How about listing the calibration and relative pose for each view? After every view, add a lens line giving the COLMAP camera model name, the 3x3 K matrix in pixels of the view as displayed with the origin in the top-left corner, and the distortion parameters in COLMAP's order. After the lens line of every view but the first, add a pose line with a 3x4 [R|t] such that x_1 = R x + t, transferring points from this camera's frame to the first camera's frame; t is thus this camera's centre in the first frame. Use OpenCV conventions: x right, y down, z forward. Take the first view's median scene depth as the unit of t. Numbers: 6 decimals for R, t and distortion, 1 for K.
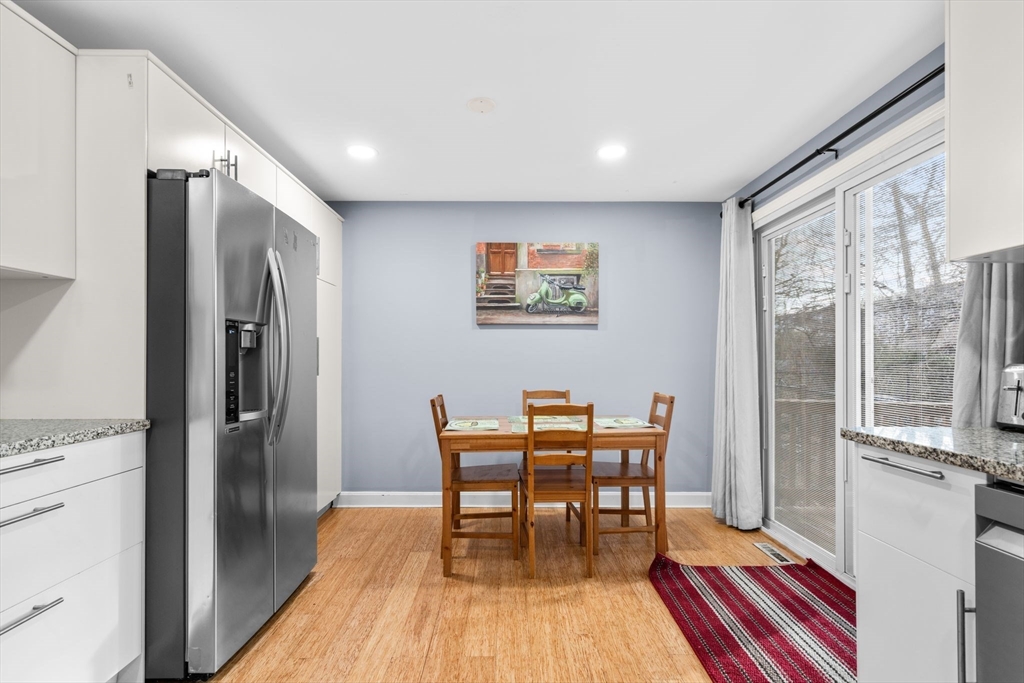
lens RADIAL K [[482.1, 0, 518.9], [0, 482.1, 354.9], [0, 0, 1]] dist [0.001923, 0.002507]
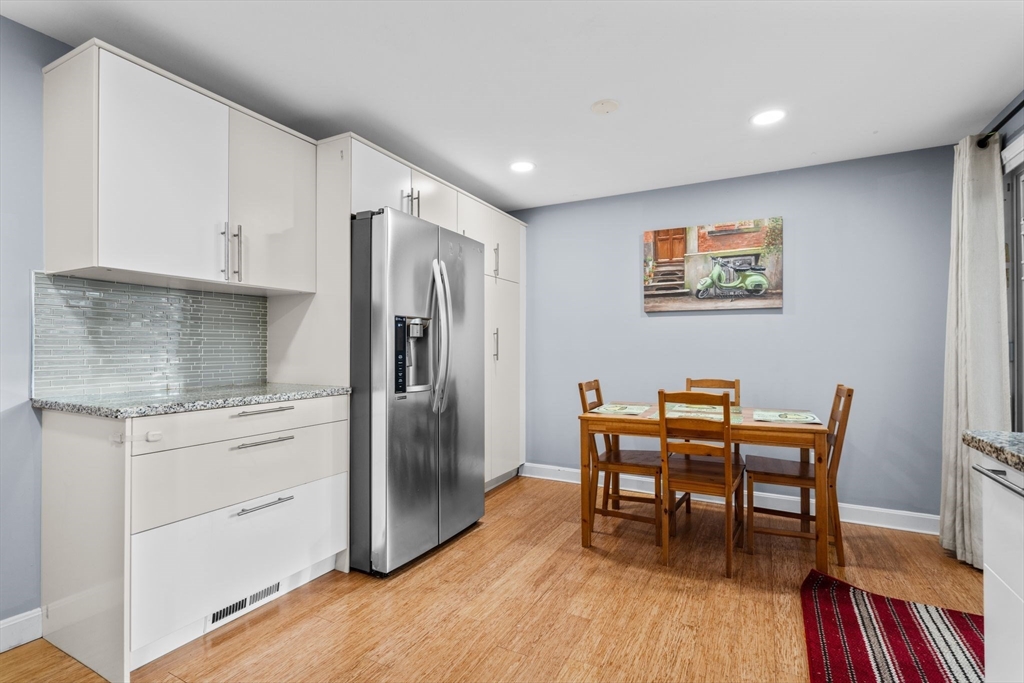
lens RADIAL K [[482.1, 0, 525.2], [0, 482.1, 344.1], [0, 0, 1]] dist [0.001923, 0.002507]
pose [[0.883552, -0.003783, -0.468317, 0.248882], [0.003372, 0.999993, -0.001717, 0.006129], [0.468320, -0.000062, 0.883559, -0.018944]]
